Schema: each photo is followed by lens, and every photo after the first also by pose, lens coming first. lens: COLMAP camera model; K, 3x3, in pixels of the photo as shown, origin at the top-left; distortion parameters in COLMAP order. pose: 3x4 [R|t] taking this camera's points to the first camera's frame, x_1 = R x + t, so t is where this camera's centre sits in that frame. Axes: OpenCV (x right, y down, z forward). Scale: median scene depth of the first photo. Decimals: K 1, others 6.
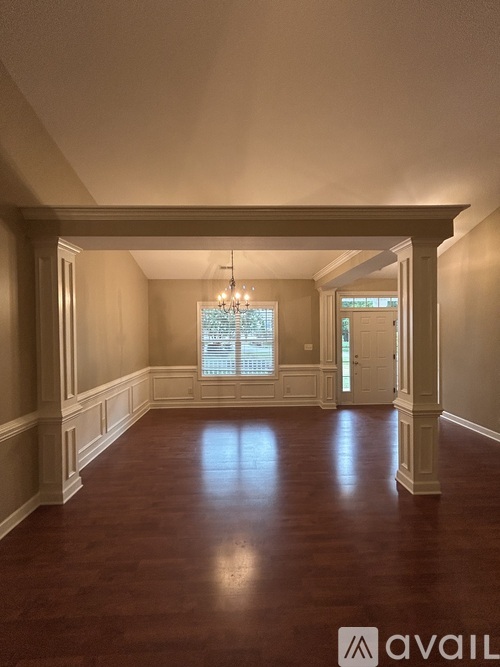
lens RADIAL K [[271.7, 0, 250.0], [0, 271.7, 333.5], [0, 0, 1]] dist [0.000042, -0.000020]
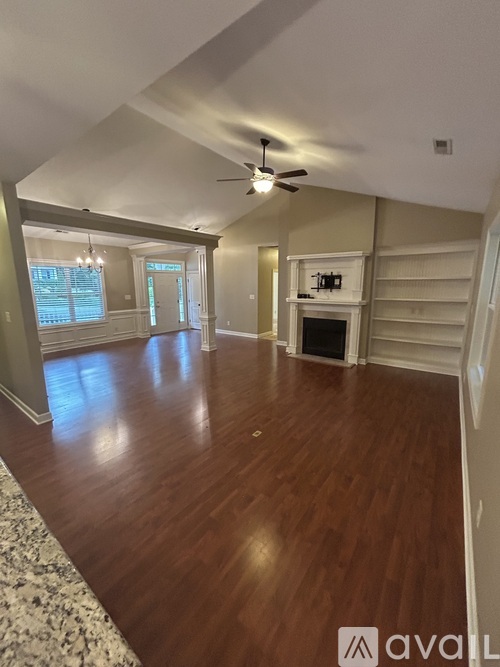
lens RADIAL K [[271.7, 0, 250.0], [0, 271.7, 333.5], [0, 0, 1]] dist [0.000042, -0.000020]
pose [[0.626454, -0.137309, 0.767269, -0.502715], [0.009458, 0.985628, 0.168664, 0.003377], [-0.779401, -0.098404, 0.618749, -0.392742]]
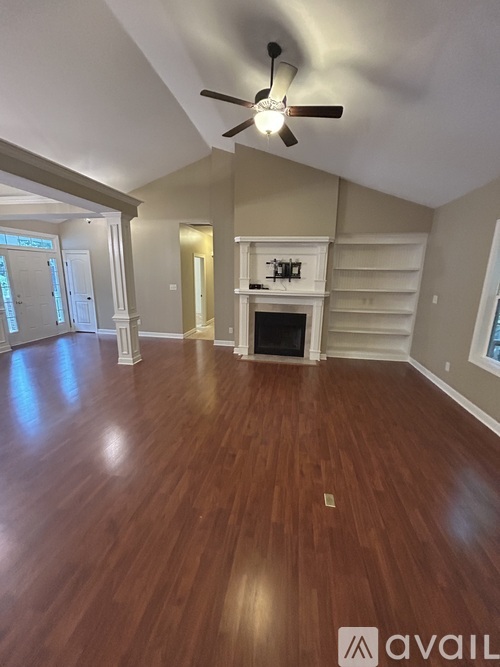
lens RADIAL K [[271.7, 0, 250.0], [0, 271.7, 333.5], [0, 0, 1]] dist [0.000042, -0.000020]
pose [[0.212299, -0.202837, 0.955922, -0.424928], [-0.005575, 0.977953, 0.208750, 0.004761], [-0.977189, -0.049647, 0.206488, -0.053675]]
